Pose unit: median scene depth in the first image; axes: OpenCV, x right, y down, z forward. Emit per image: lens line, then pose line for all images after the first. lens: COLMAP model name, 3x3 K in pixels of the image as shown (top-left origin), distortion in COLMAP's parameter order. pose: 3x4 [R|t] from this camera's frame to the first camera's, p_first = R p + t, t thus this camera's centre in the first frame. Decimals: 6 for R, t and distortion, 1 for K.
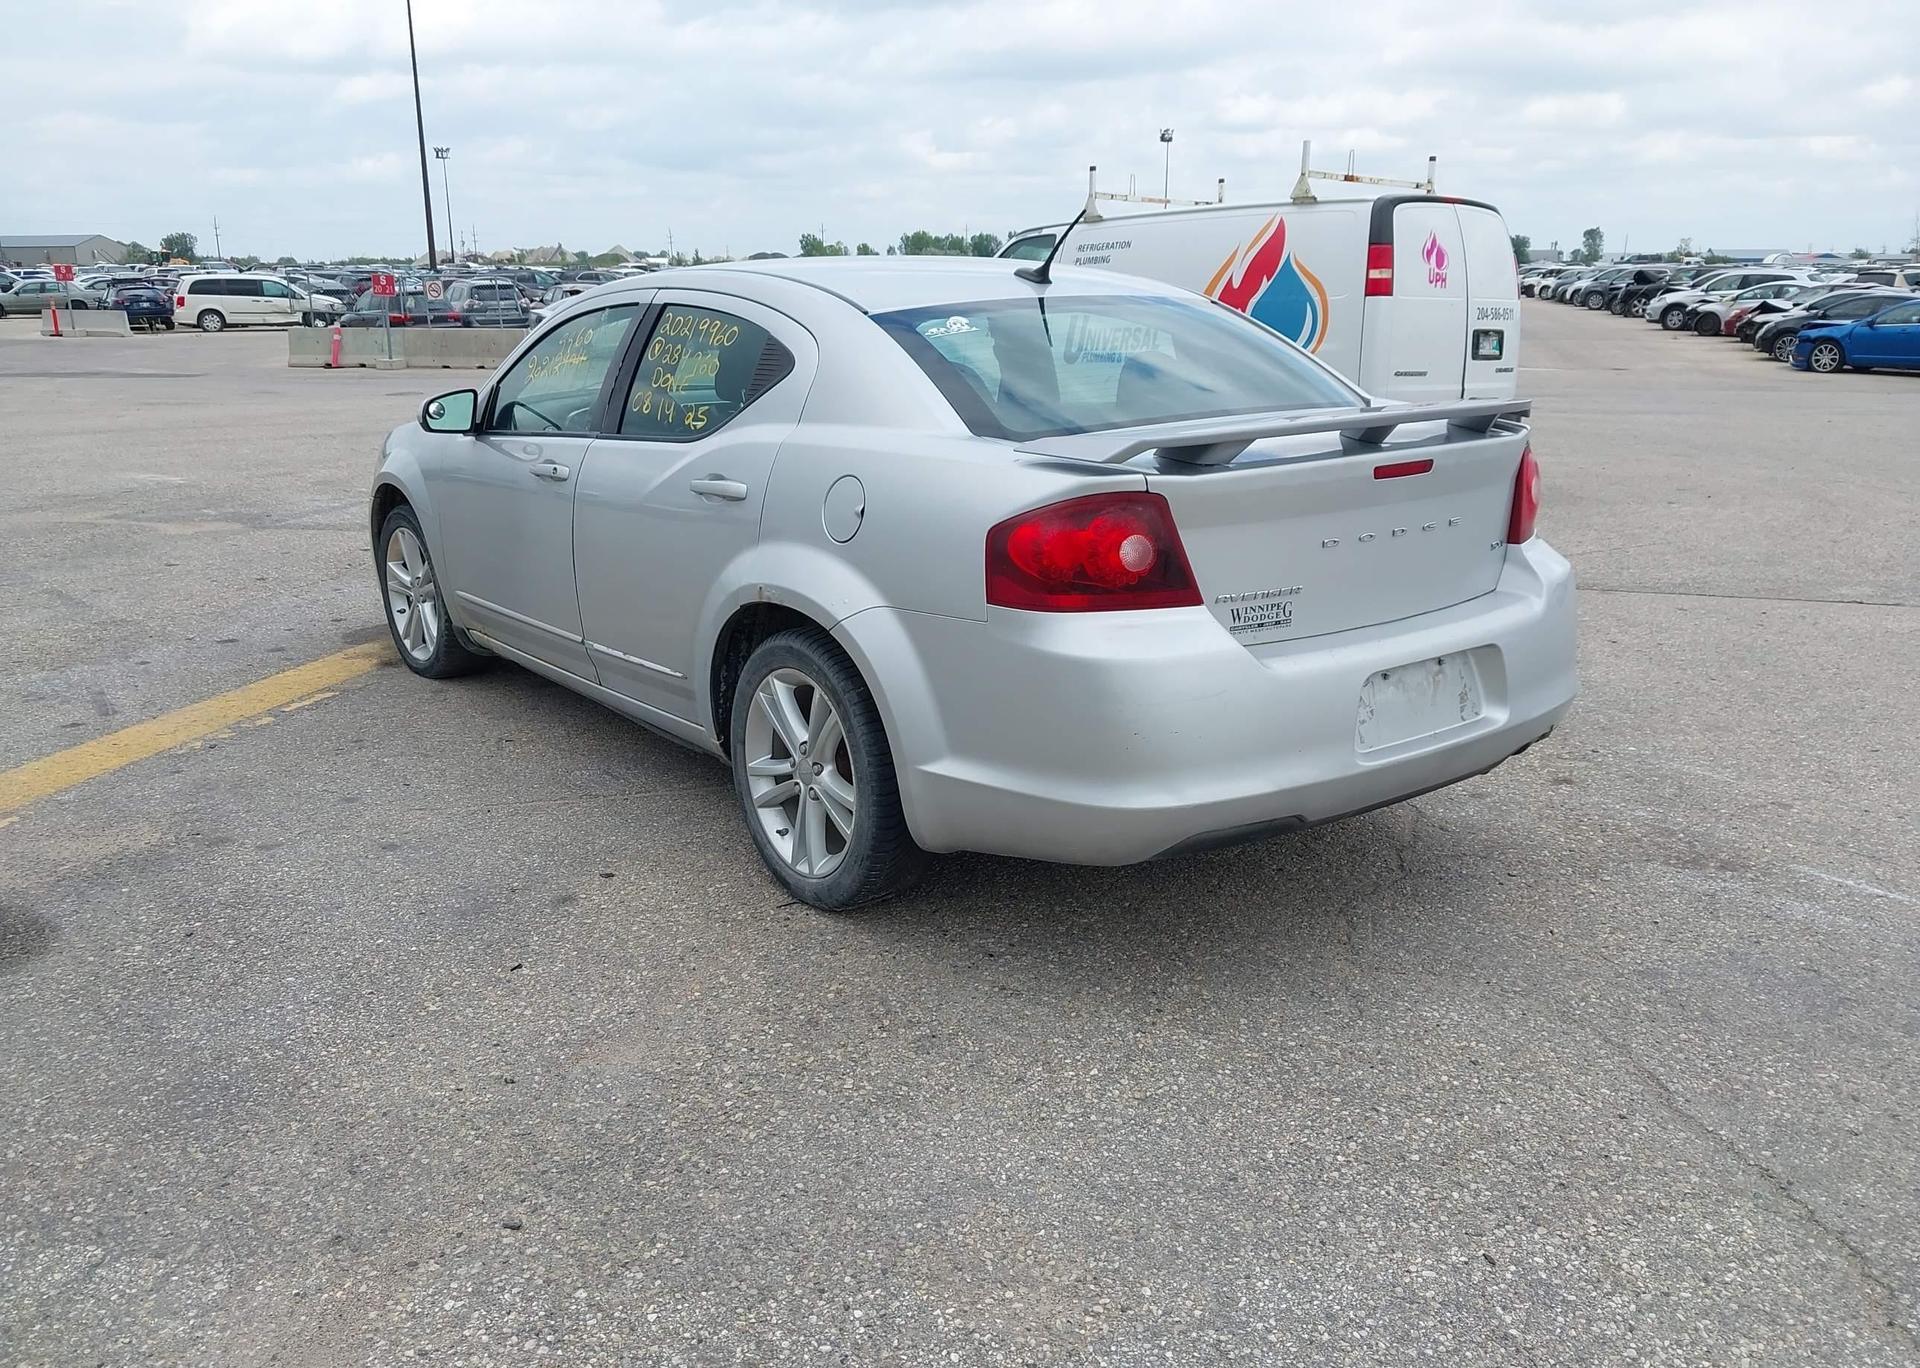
lens RADIAL K [[1527.8, 0, 956.4], [0, 1527.8, 691.6], [0, 0, 1]] dist [0.009092, -0.014659]
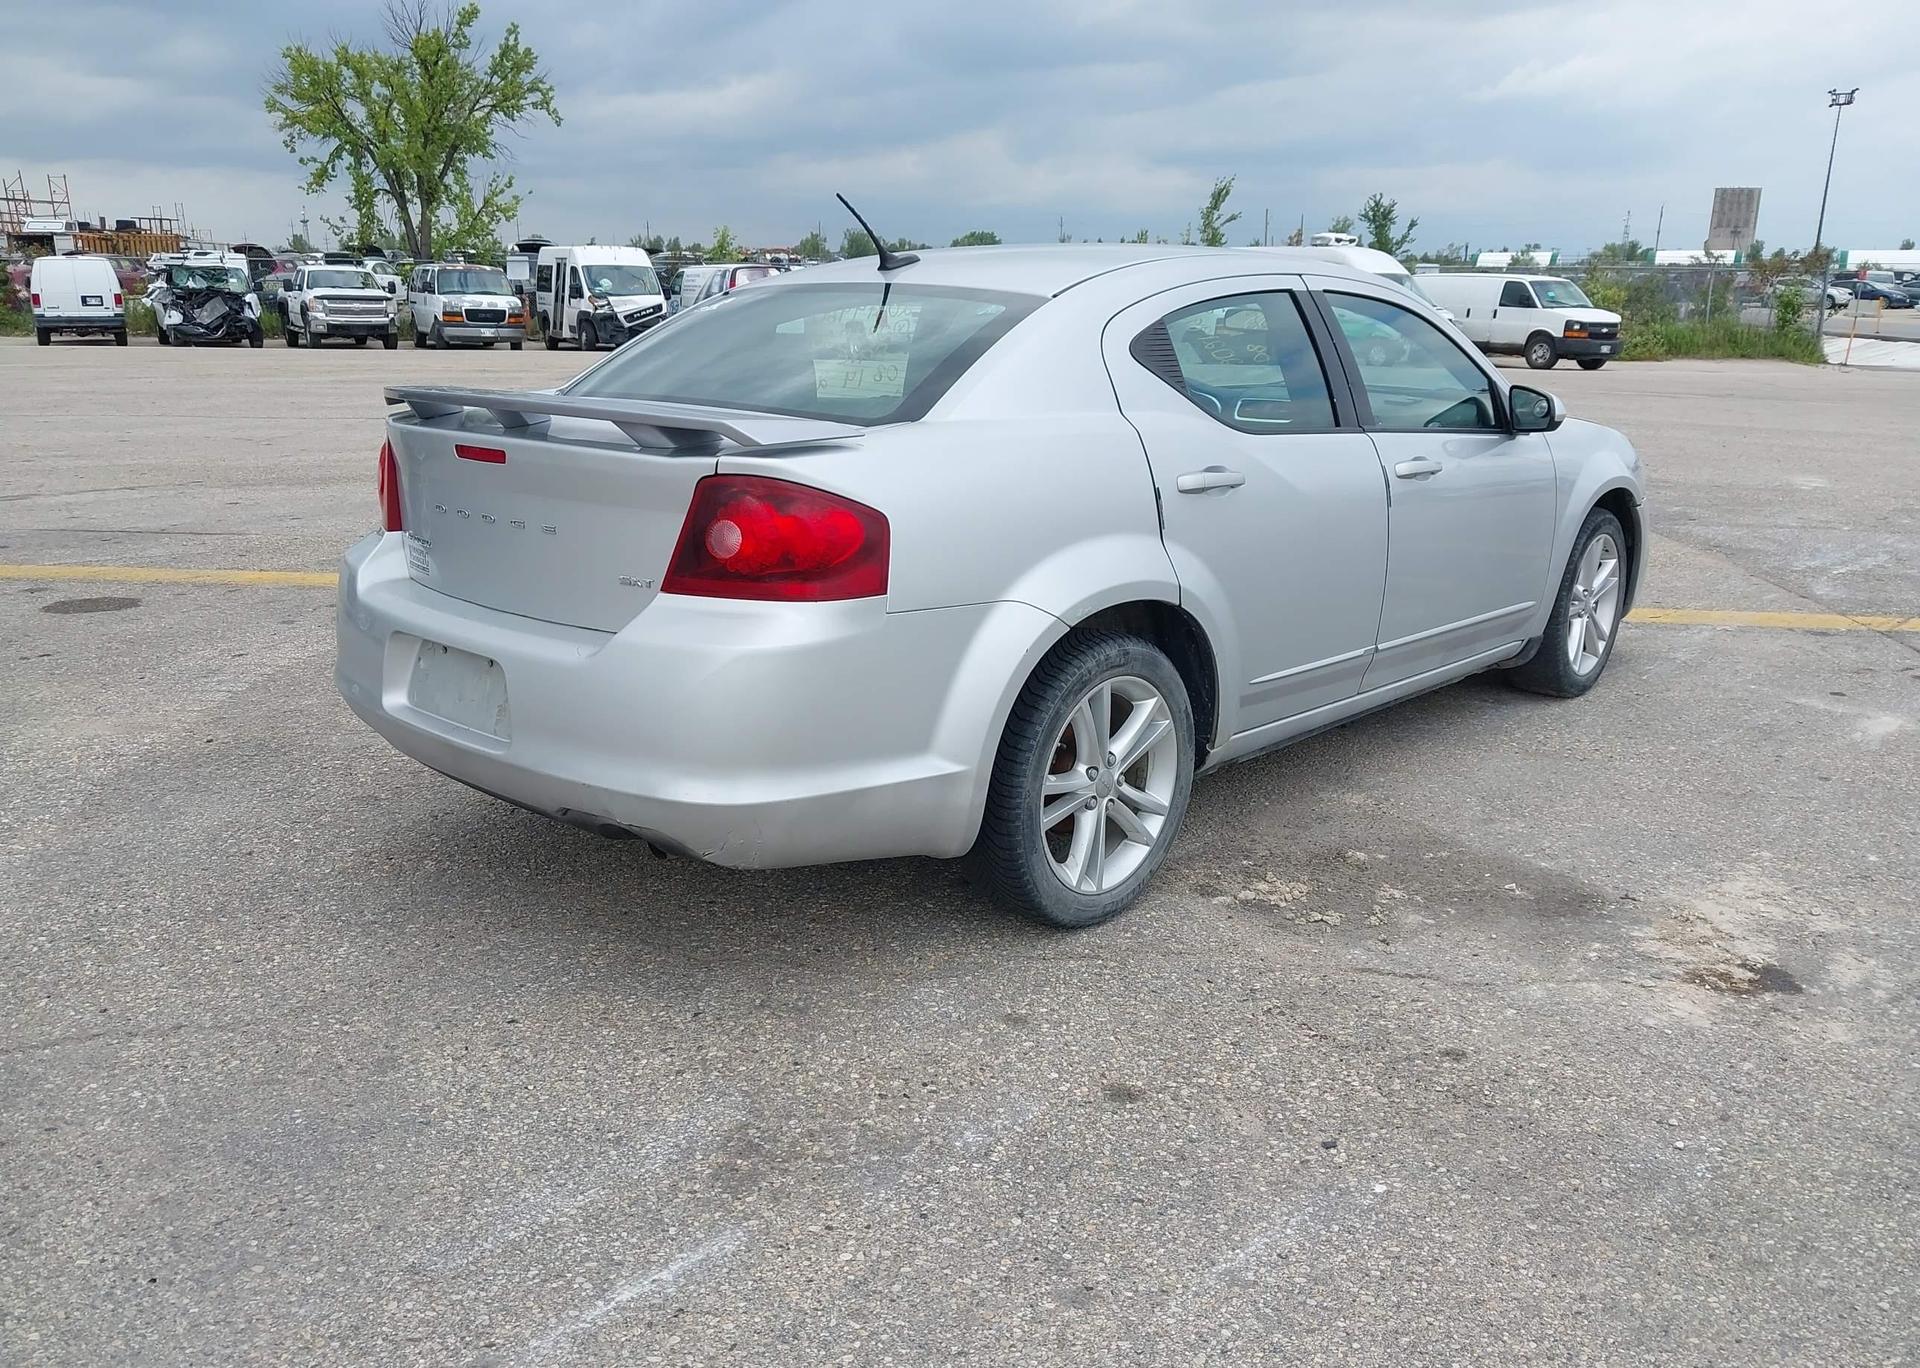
lens RADIAL K [[1527.8, 0, 960.0], [0, 1527.8, 711.2], [0, 0, 1]] dist [0.009092, -0.014659]
pose [[0.175248, 0.272846, -0.945962, 0.952656], [-0.265298, 0.938377, 0.221510, -0.209206], [0.948106, 0.212142, 0.236834, 0.793962]]
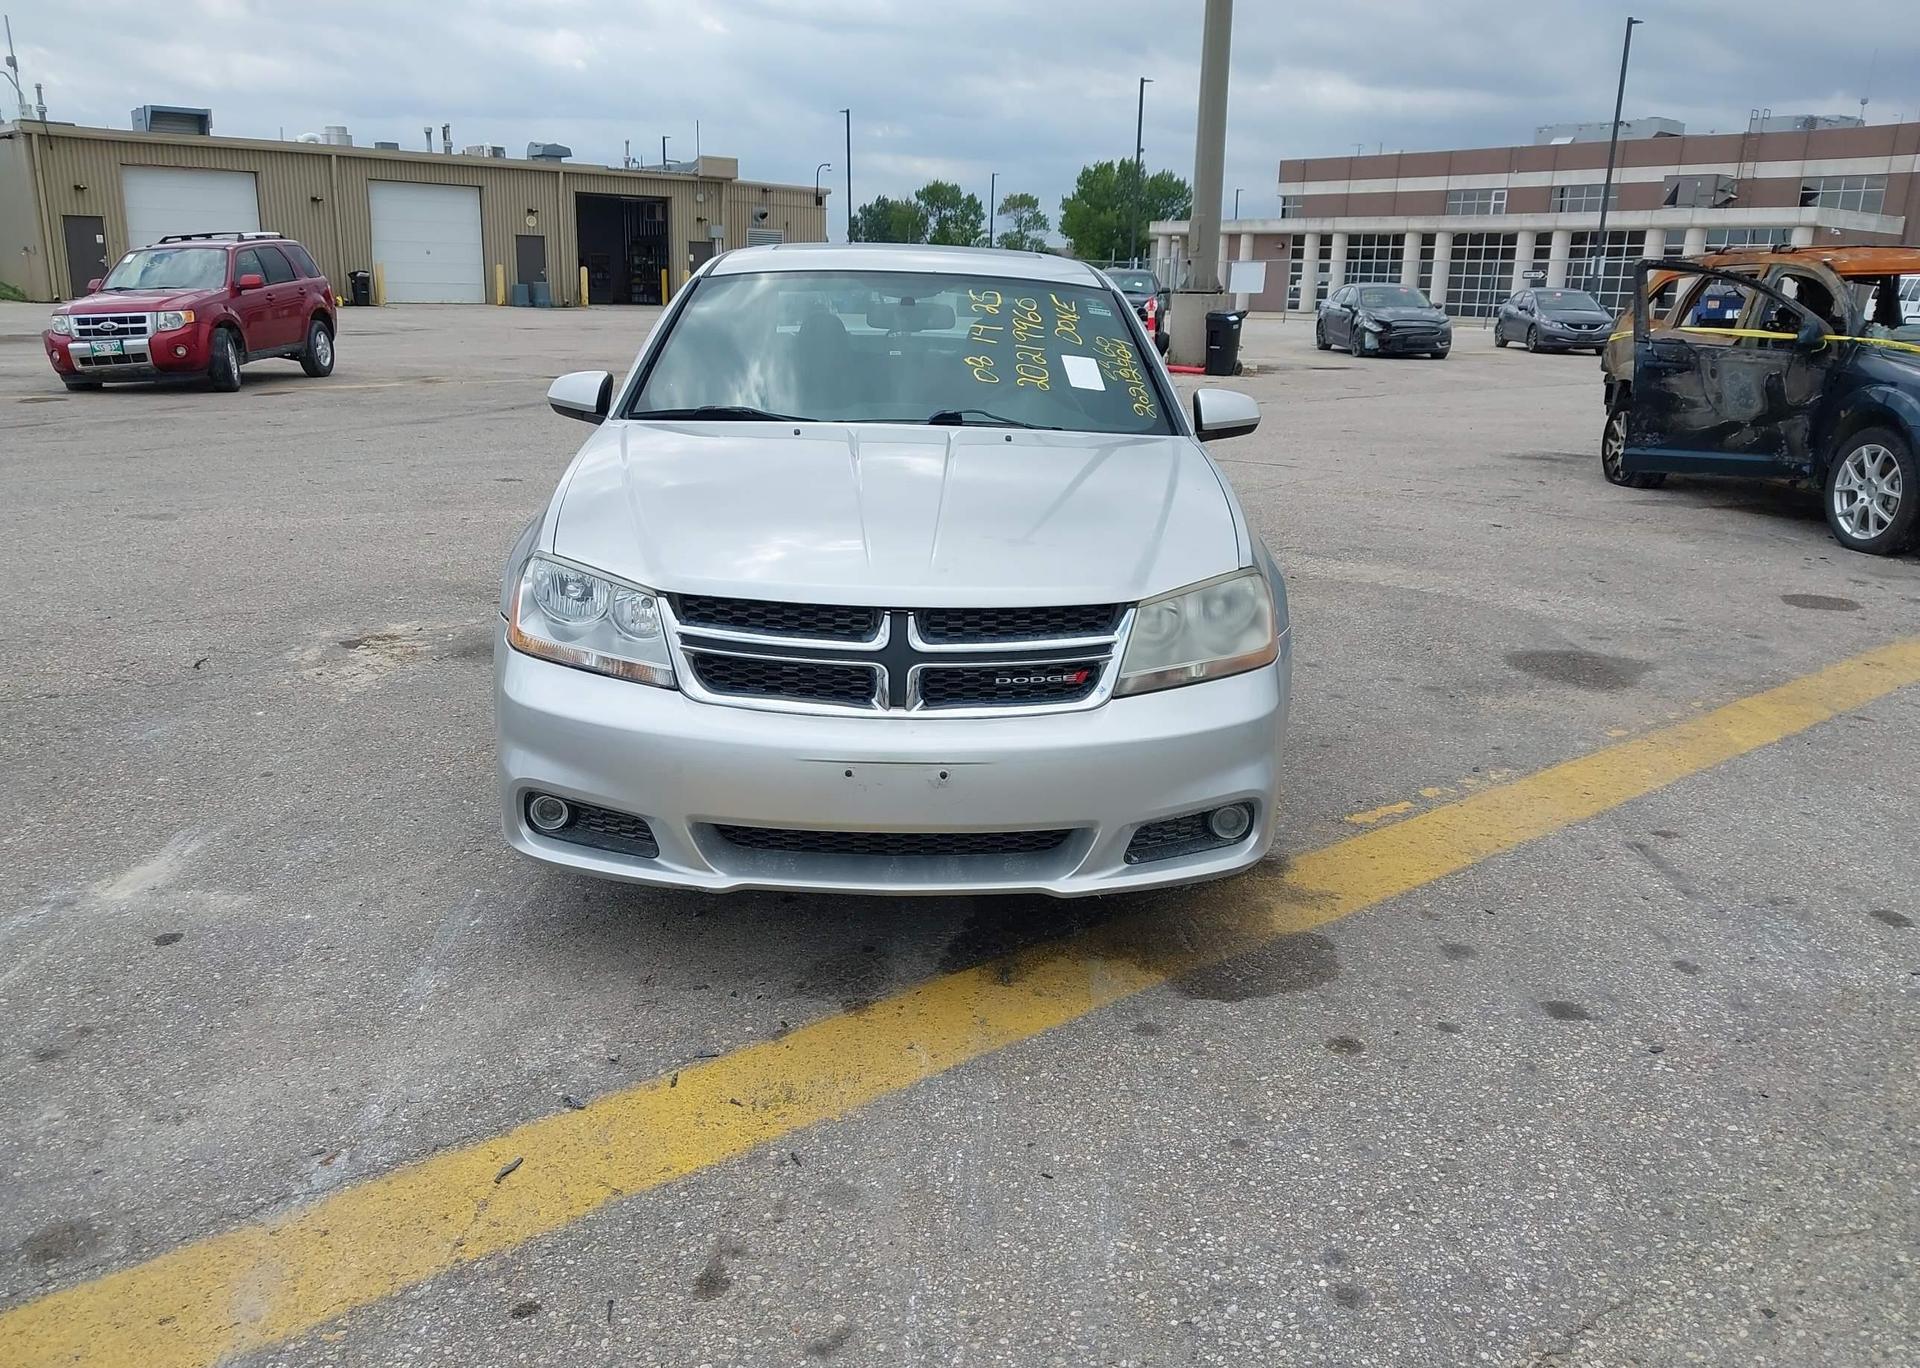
lens RADIAL K [[1527.8, 0, 965.1], [0, 1527.8, 677.9], [0, 0, 1]] dist [0.009092, -0.014659]
pose [[-0.819285, -0.159787, 0.550673, -0.825361], [0.129608, 0.883922, 0.449314, -0.533262], [-0.558546, 0.439487, -0.703475, 2.026318]]
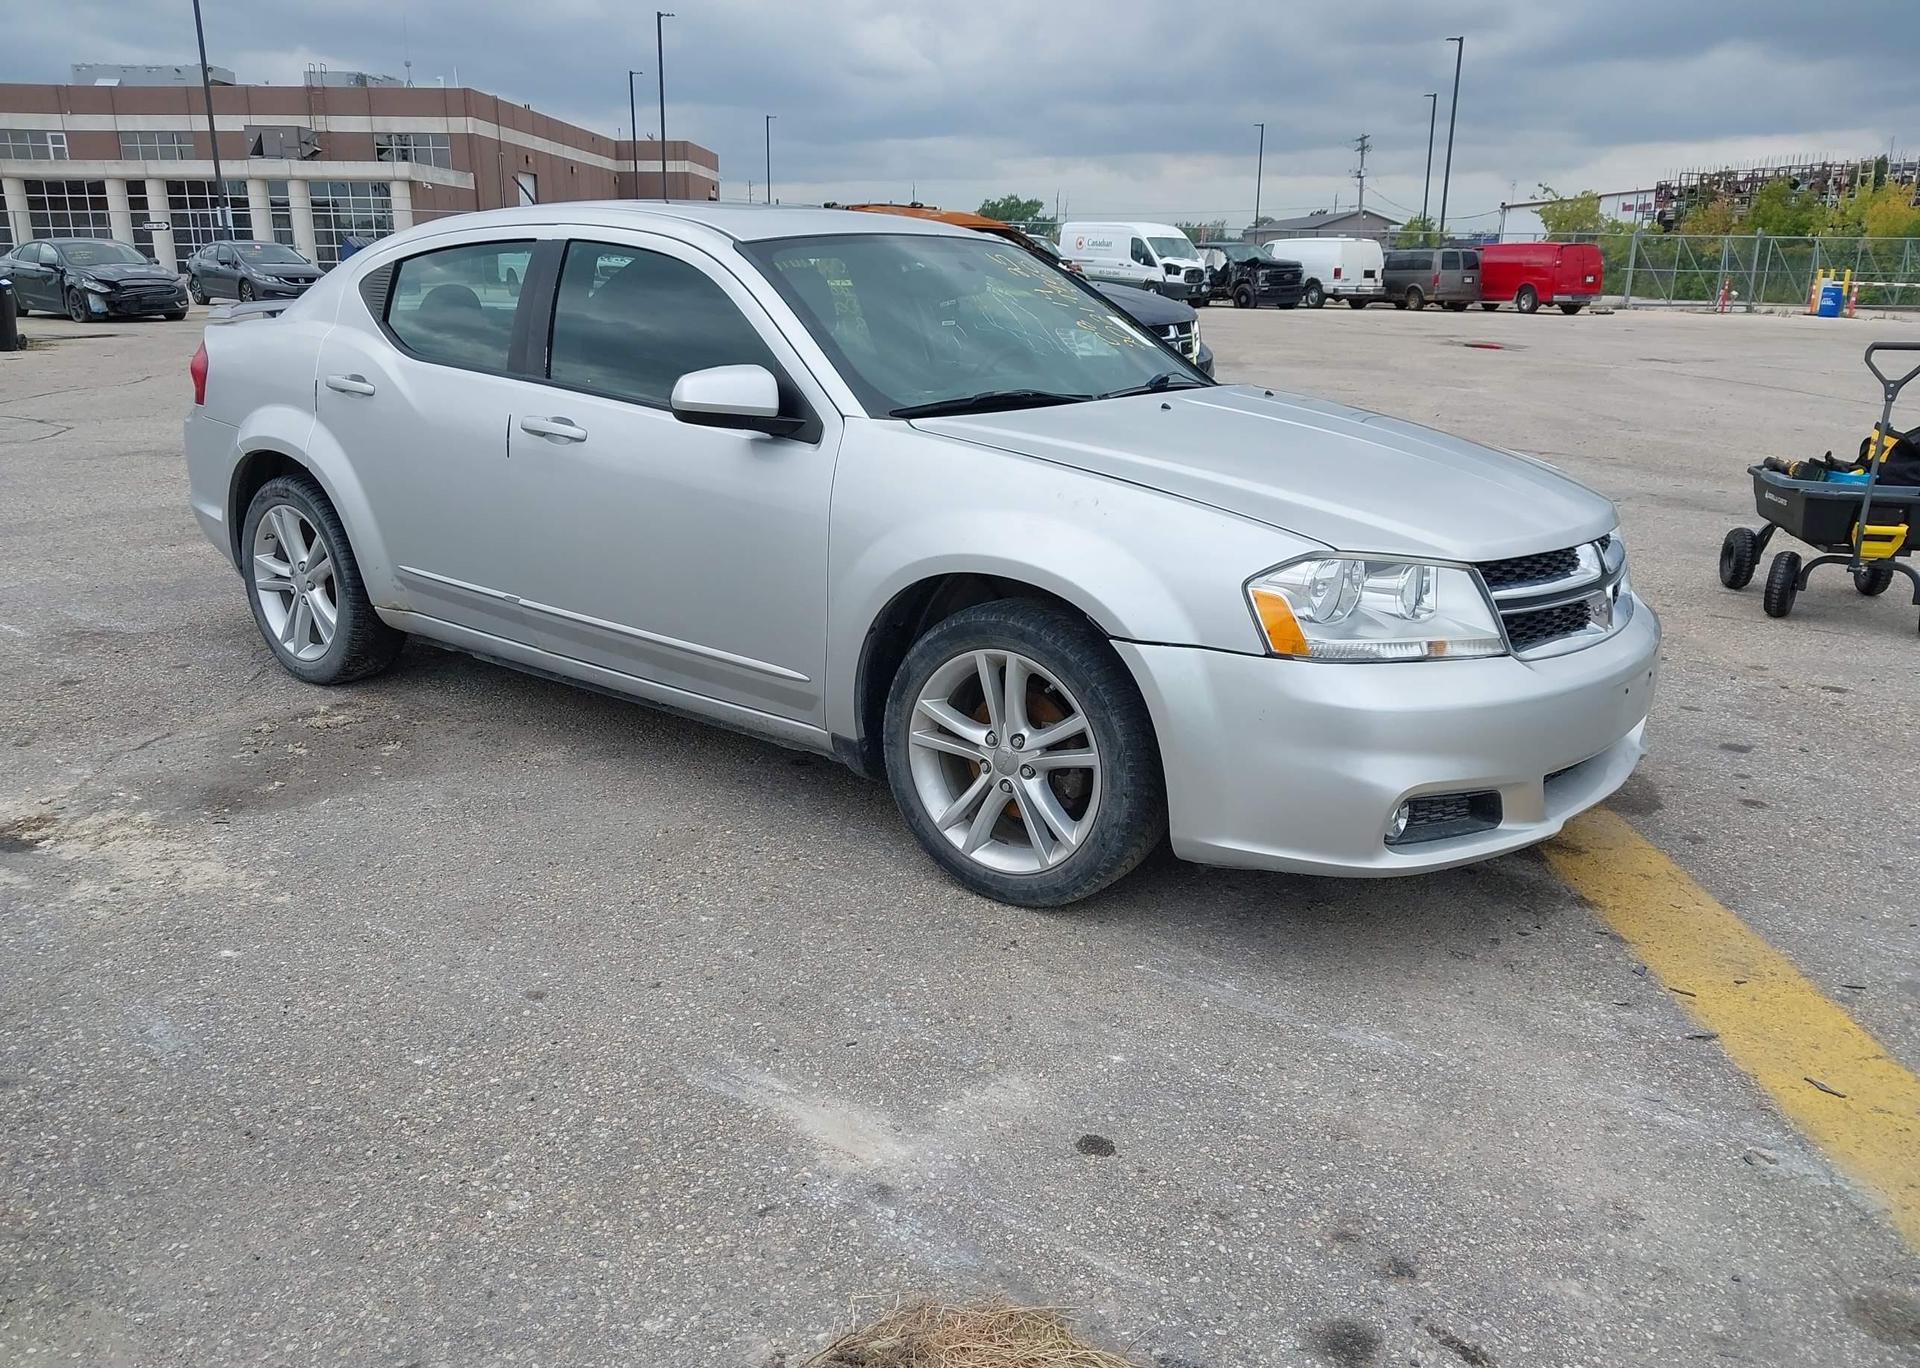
lens RADIAL K [[1527.8, 0, 952.3], [0, 1527.8, 678.7], [0, 0, 1]] dist [0.009092, -0.014659]
pose [[-0.966461, 0.061916, -0.249236, 0.063678], [-0.073850, 0.862504, 0.500633, -0.557375], [0.245964, 0.502249, -0.829004, 2.137753]]
